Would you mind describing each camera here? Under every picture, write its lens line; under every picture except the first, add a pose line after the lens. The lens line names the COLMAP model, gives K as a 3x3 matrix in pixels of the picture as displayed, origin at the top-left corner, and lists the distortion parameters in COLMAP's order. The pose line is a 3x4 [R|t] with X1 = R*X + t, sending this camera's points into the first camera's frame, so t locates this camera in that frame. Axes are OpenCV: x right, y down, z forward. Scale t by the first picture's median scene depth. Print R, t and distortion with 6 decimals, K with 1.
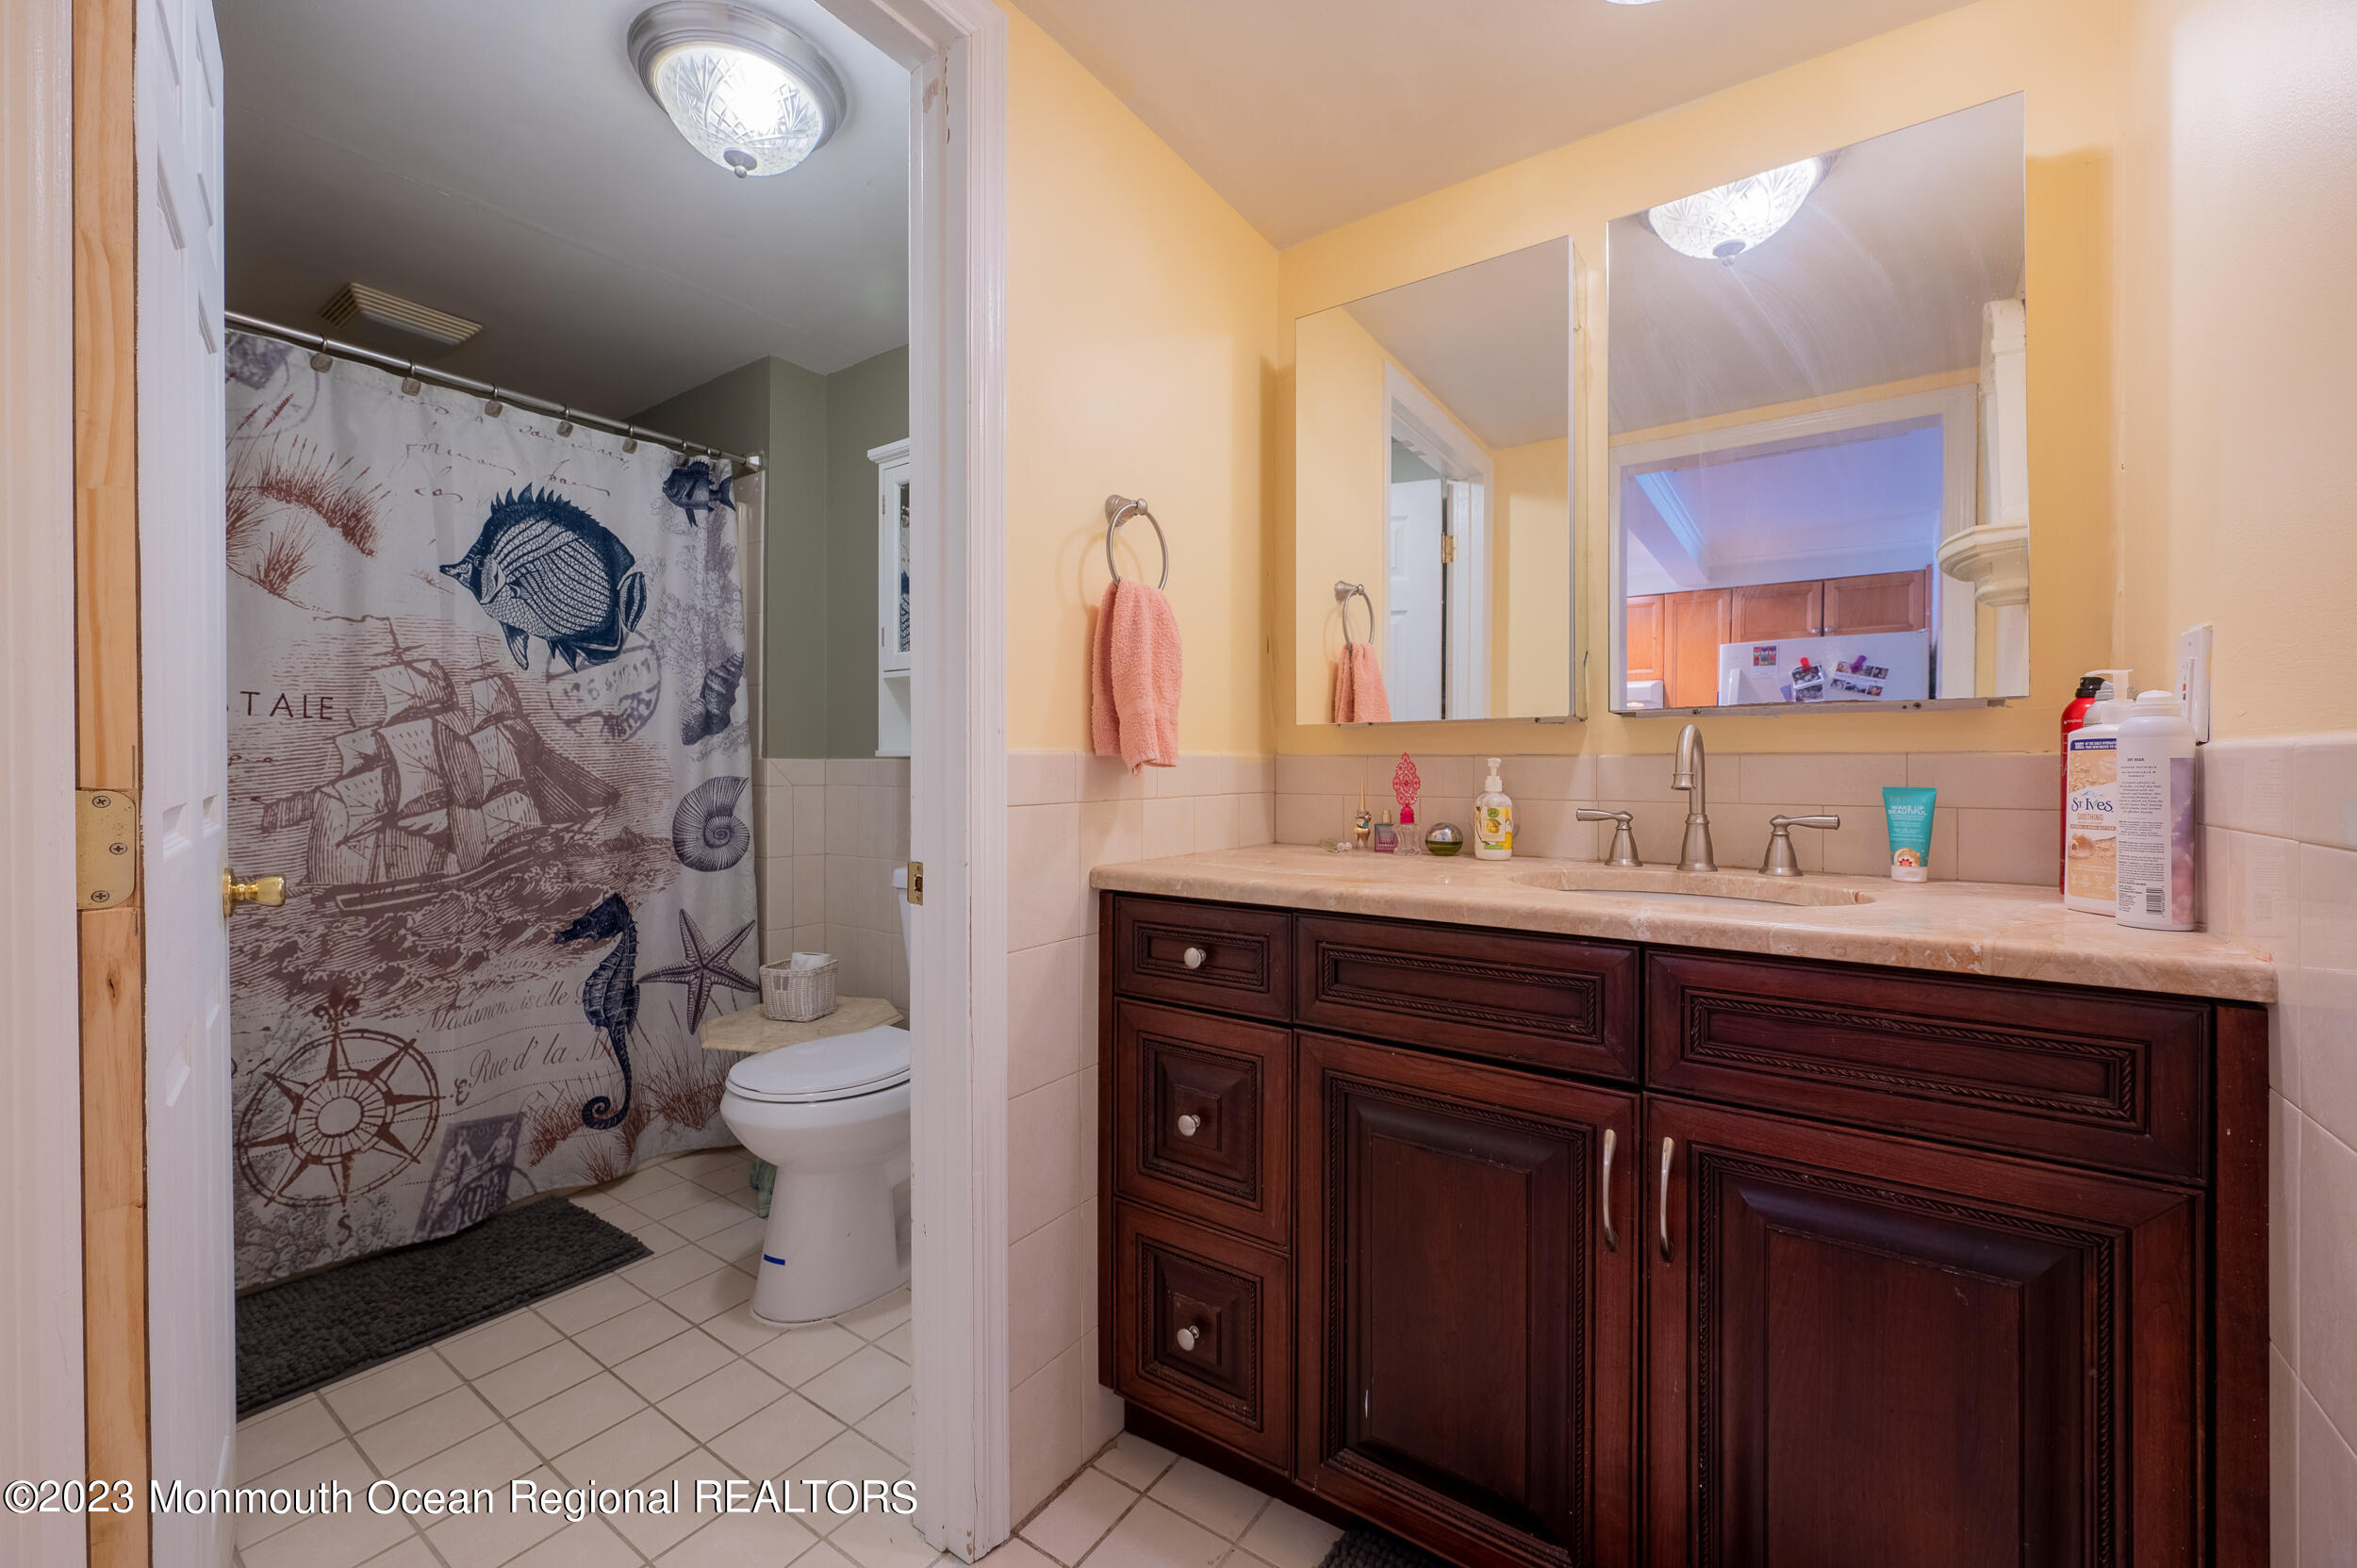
lens RADIAL K [[931.7, 0, 1201.3], [0, 931.7, 773.9], [0, 0, 1]] dist [0.000449, -0.000853]
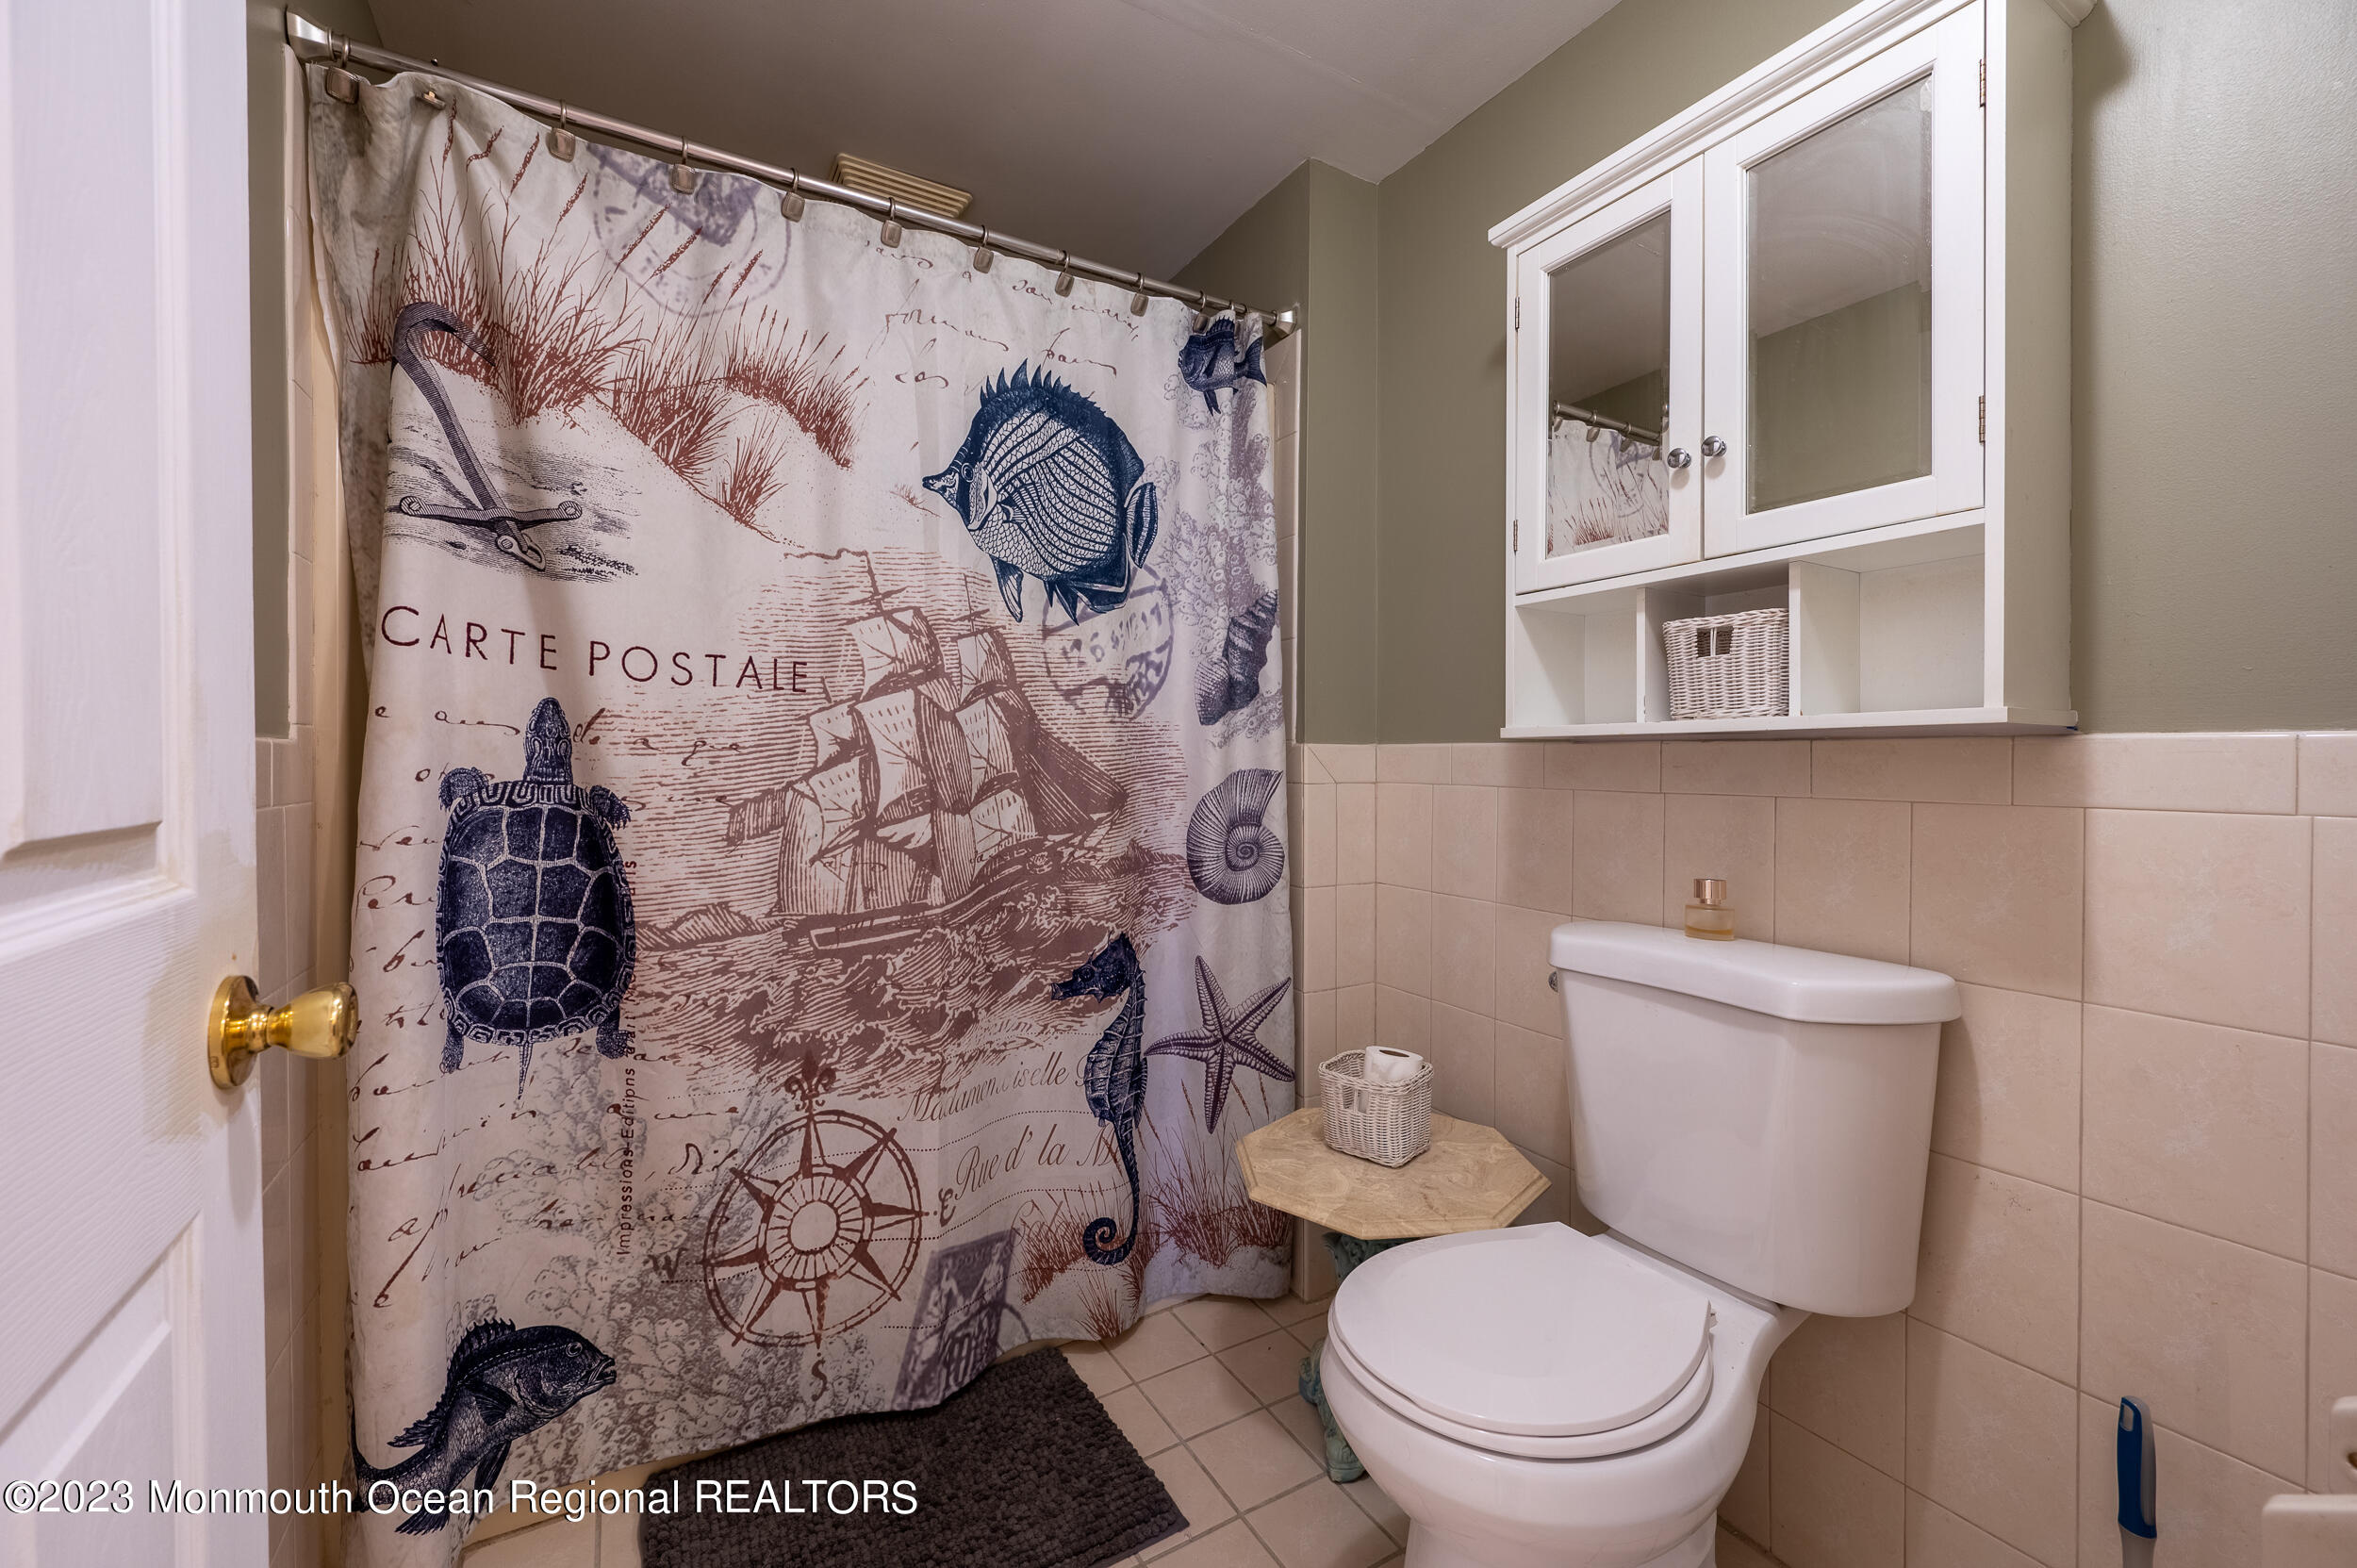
lens RADIAL K [[931.7, 0, 1174.5], [0, 931.7, 770.9], [0, 0, 1]] dist [0.000449, -0.000853]
pose [[0.900832, 0.005000, -0.434140, -0.297325], [-0.002038, 0.999971, 0.007288, -0.001520], [0.434164, -0.005680, 0.900816, 0.393760]]
